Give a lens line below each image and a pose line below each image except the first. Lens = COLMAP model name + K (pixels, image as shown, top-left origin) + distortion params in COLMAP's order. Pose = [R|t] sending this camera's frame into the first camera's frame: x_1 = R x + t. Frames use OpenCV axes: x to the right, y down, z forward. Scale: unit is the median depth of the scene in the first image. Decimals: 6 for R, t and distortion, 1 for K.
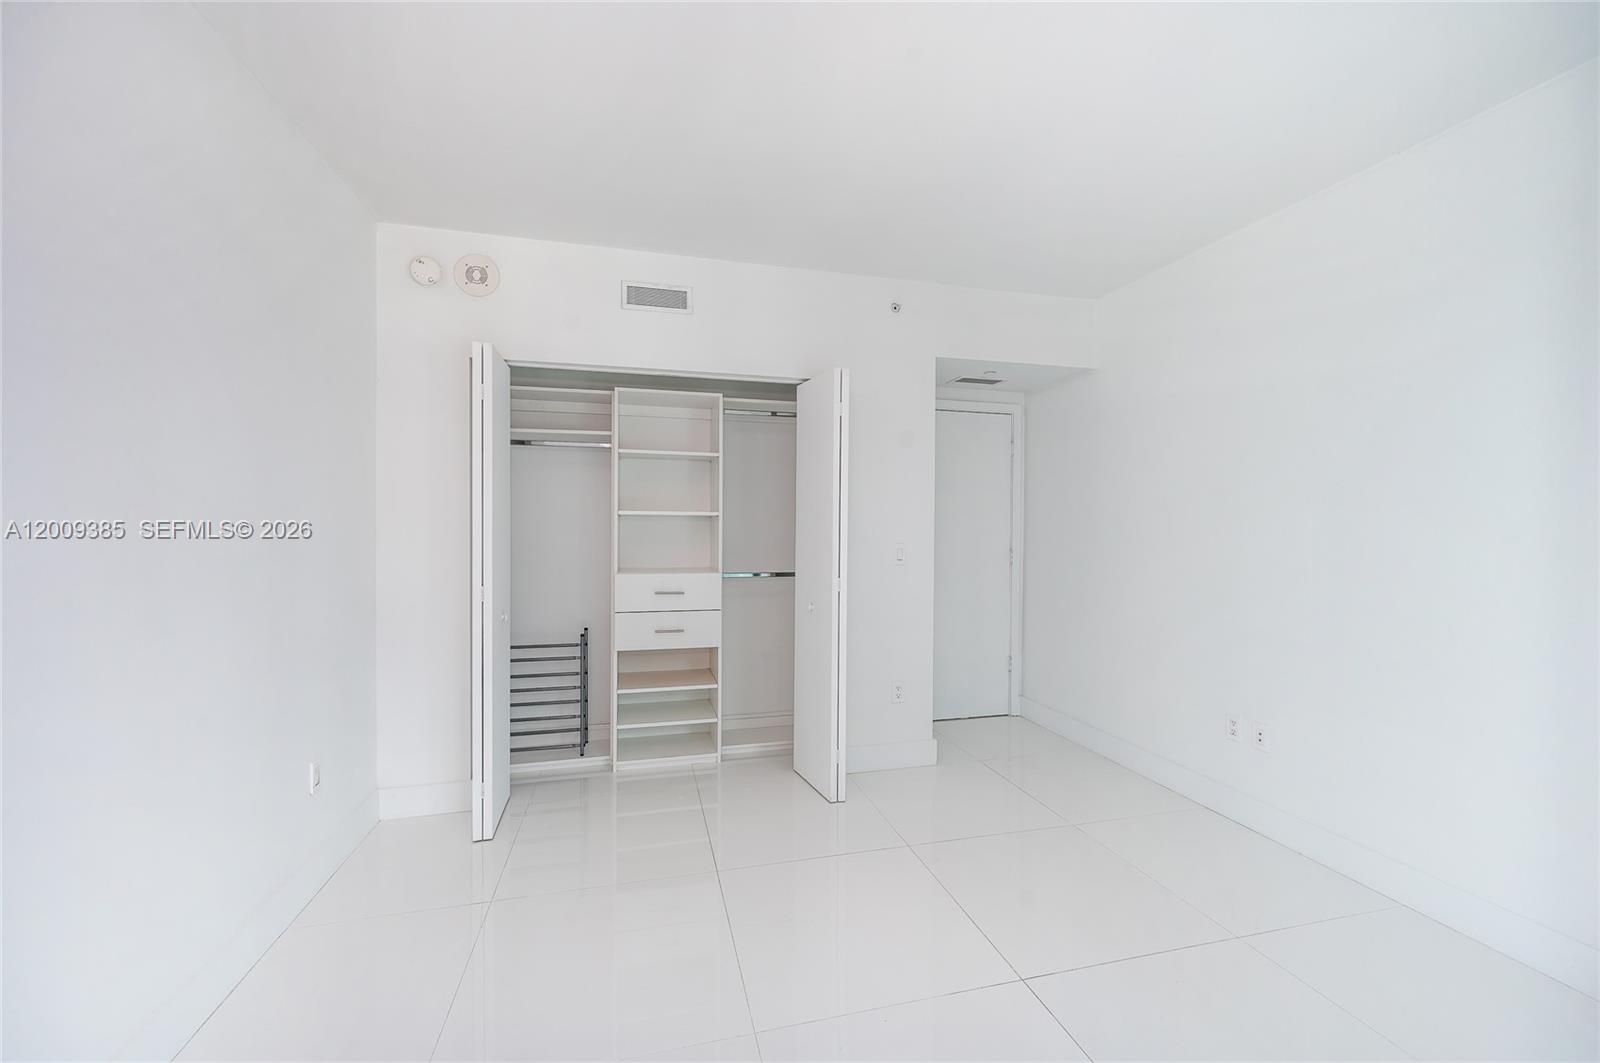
lens RADIAL K [[644.7, 0, 803.4], [0, 644.7, 528.3], [0, 0, 1]] dist [0.000034, 0.000020]
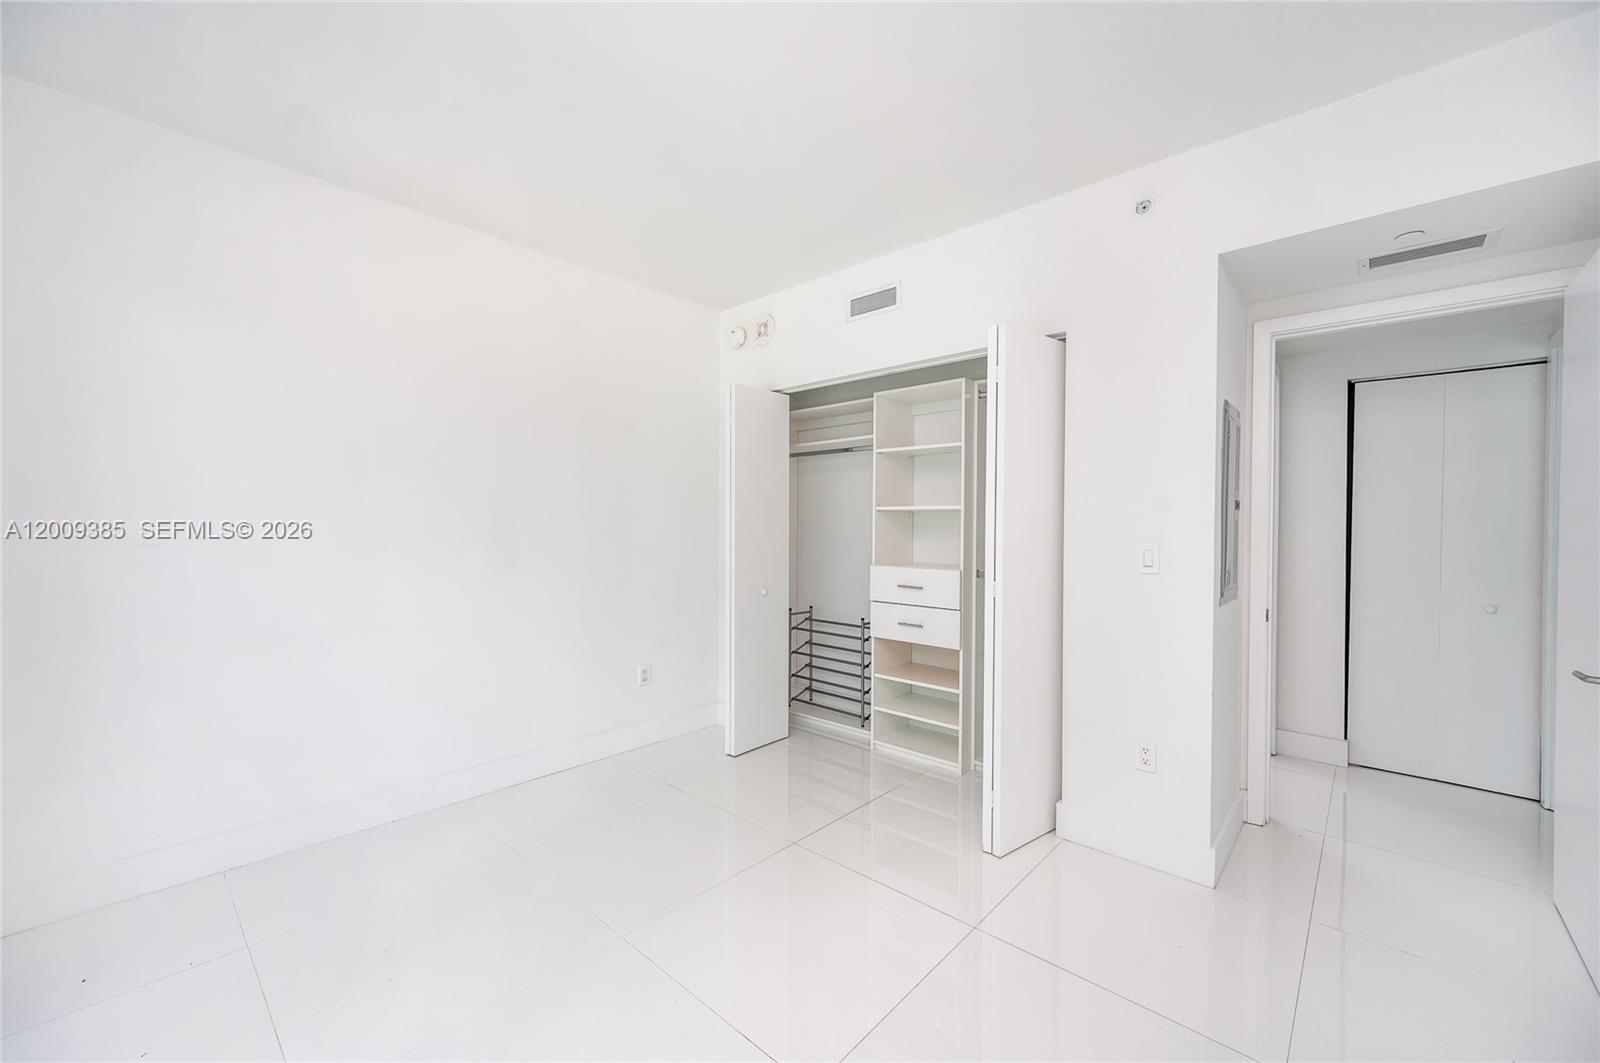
lens RADIAL K [[644.7, 0, 798.7], [0, 644.7, 531.7], [0, 0, 1]] dist [0.000034, 0.000020]
pose [[0.526627, 0.007255, -0.850065, 0.561289], [-0.004019, 0.999974, 0.006045, 0.008168], [0.850087, 0.000233, 0.526642, 0.322548]]
